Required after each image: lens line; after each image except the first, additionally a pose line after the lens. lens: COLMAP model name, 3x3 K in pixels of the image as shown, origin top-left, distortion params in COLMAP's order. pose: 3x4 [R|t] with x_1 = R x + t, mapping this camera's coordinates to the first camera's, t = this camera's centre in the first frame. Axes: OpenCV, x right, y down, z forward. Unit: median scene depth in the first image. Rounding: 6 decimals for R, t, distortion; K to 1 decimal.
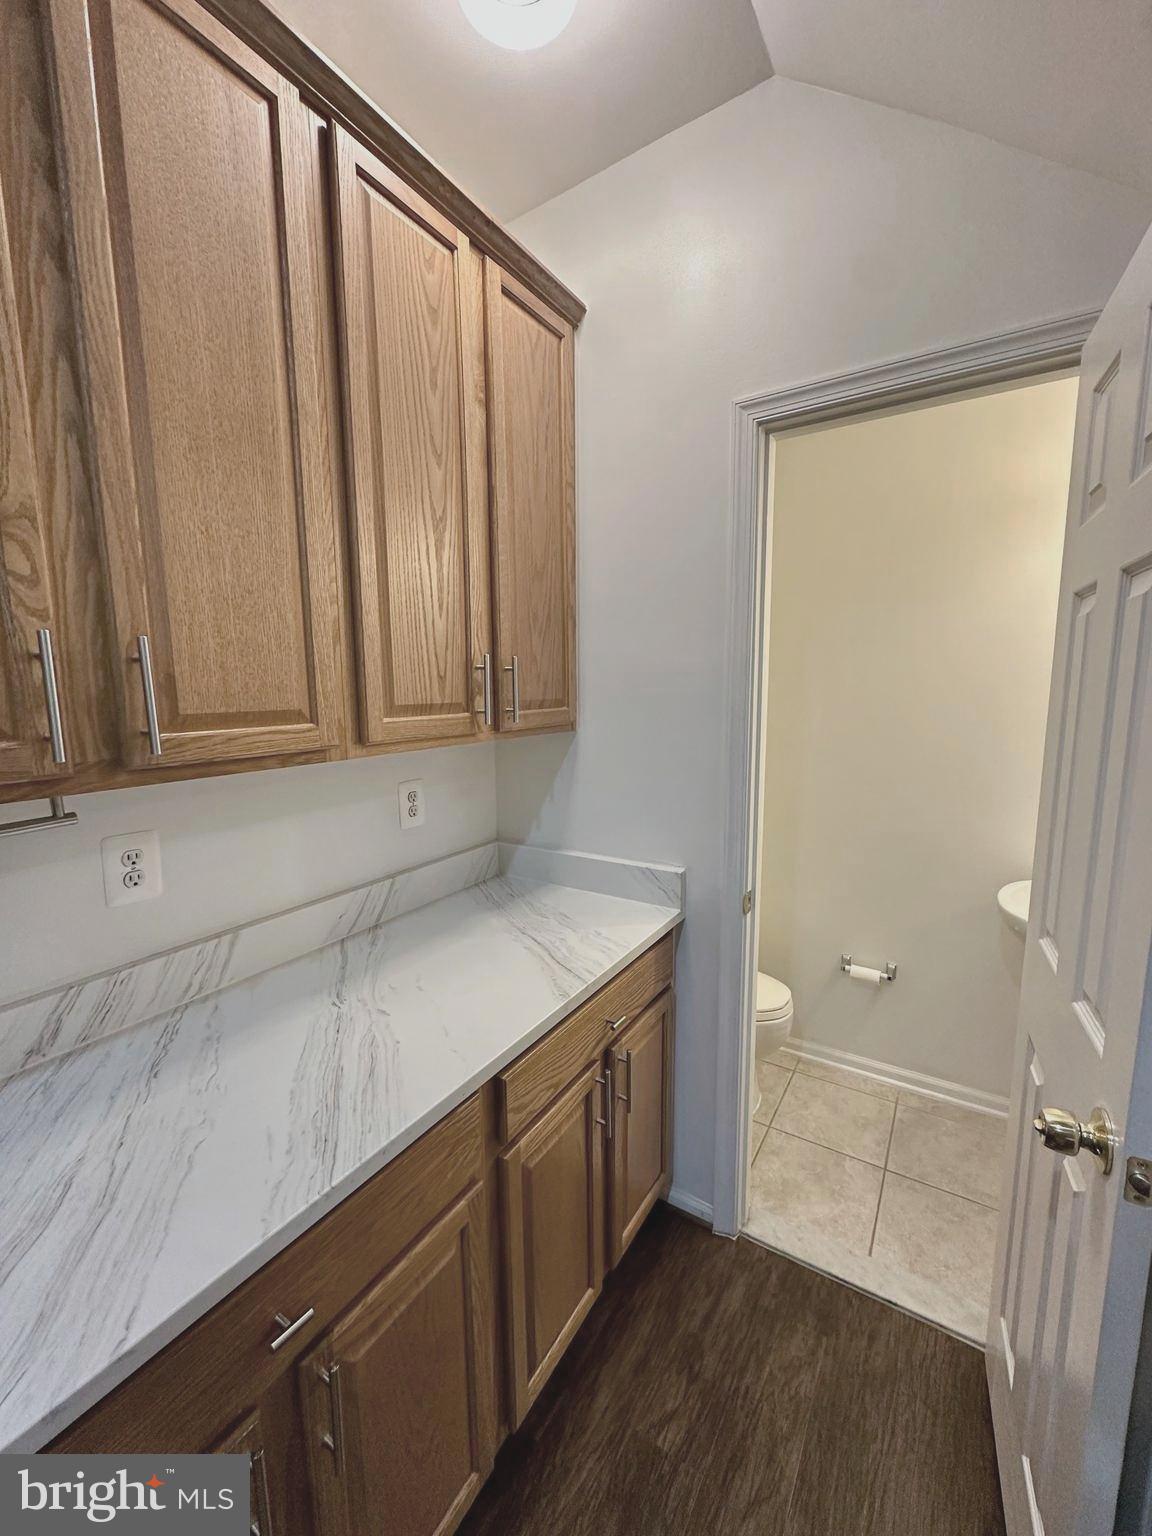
lens RADIAL K [[618.4, 0, 576.0], [0, 618.4, 768.0], [0, 0, 1]] dist [-0.003026, -0.000357]
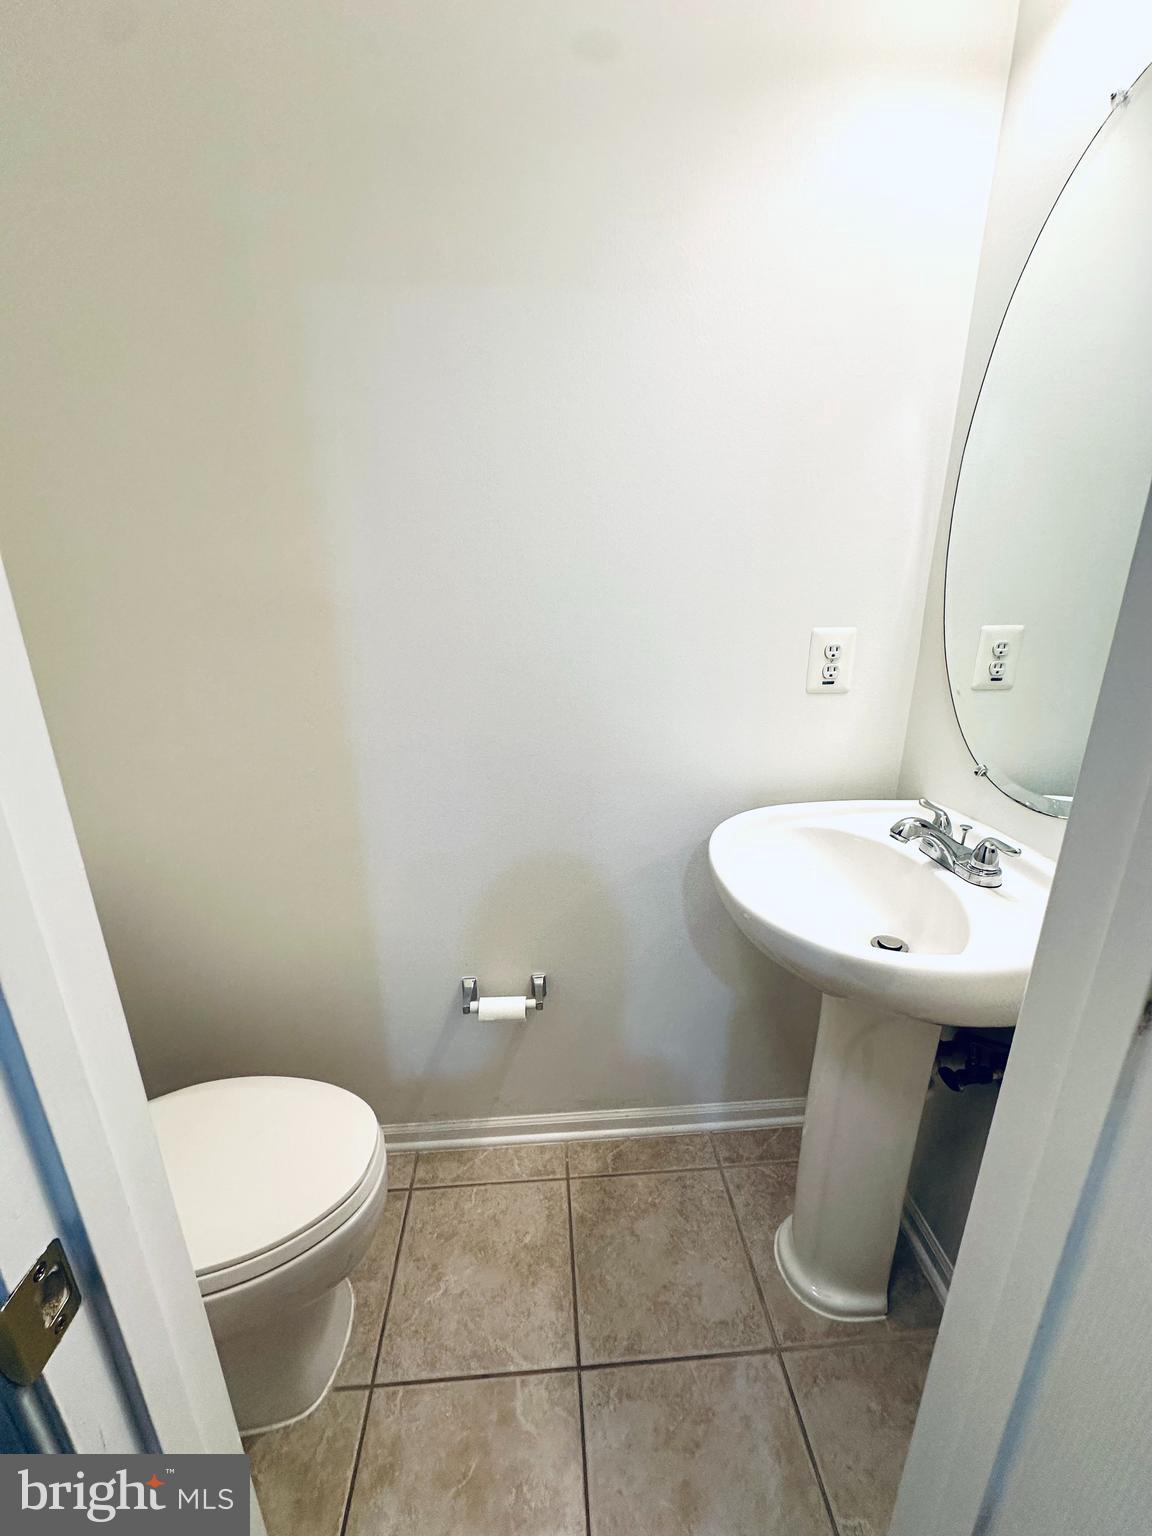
lens RADIAL K [[618.4, 0, 576.0], [0, 618.4, 768.0], [0, 0, 1]] dist [-0.003026, -0.000357]
pose [[0.809005, -0.180514, 0.559397, 0.247473], [0.085457, 0.977686, 0.191903, 0.004117], [-0.581556, -0.107446, 0.806379, 0.530266]]
